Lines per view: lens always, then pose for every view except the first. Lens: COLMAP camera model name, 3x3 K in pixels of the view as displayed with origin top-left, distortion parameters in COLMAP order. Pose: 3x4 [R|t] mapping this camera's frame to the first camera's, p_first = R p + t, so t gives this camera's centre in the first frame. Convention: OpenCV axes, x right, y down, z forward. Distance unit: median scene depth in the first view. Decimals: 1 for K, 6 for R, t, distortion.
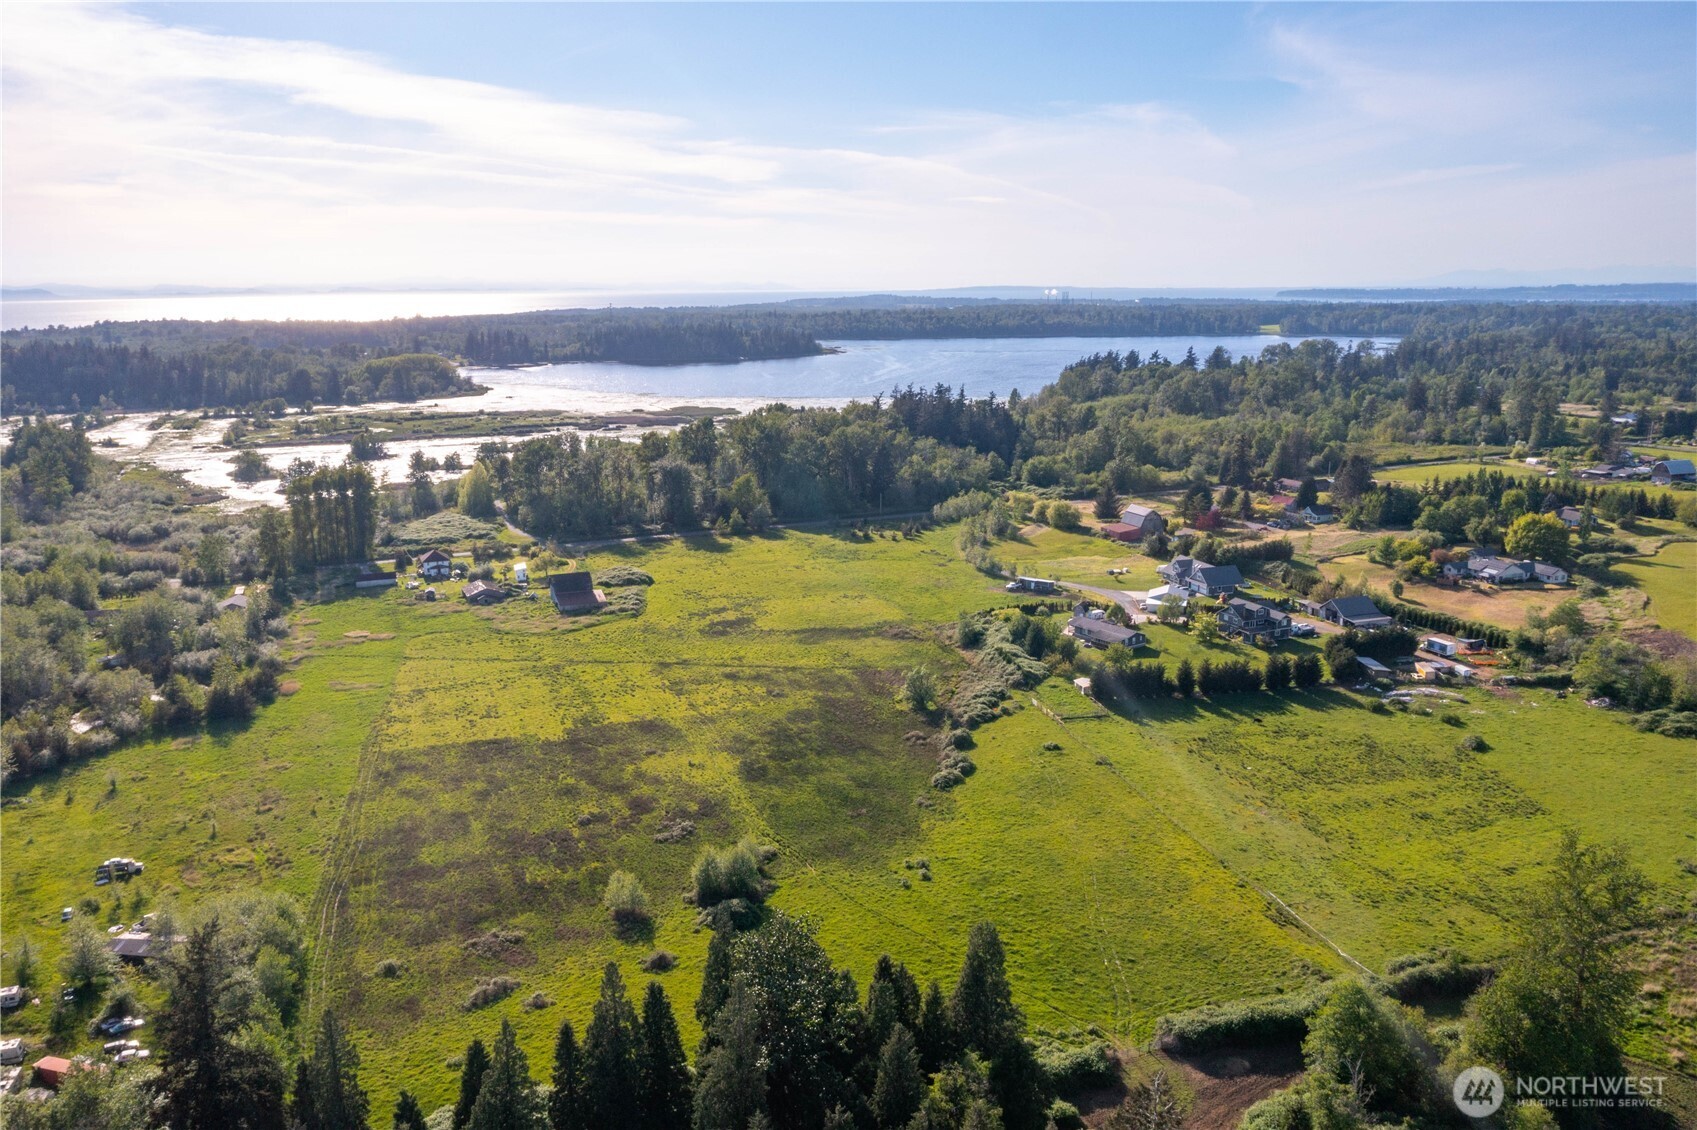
lens RADIAL K [[1391.9, 0, 846.9], [0, 1391.9, 562.7], [0, 0, 1]] dist [-0.010901, 0.006284]
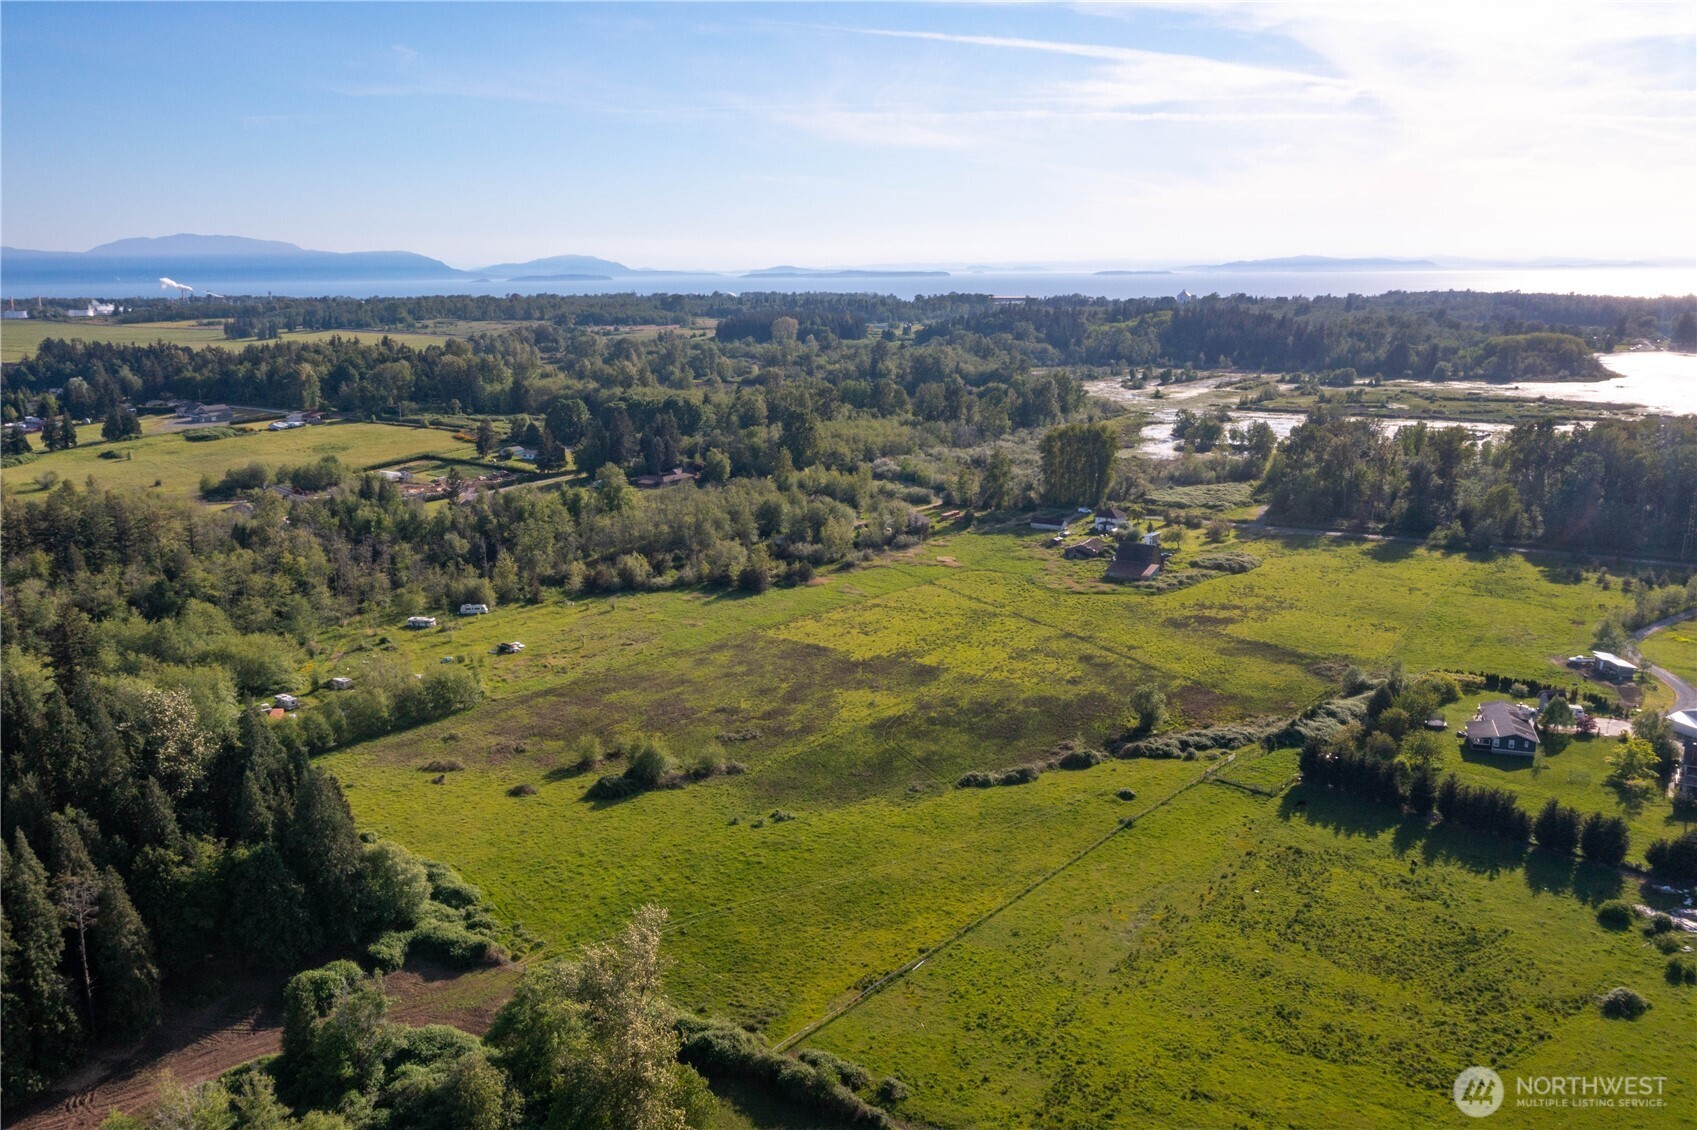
lens RADIAL K [[1391.9, 0, 846.2], [0, 1391.9, 567.4], [0, 0, 1]] dist [-0.010901, 0.006284]
pose [[0.547250, 0.183275, -0.816657, 0.254036], [-0.163470, 0.980344, 0.110468, -0.025901], [0.820850, 0.073045, 0.566453, 0.117046]]
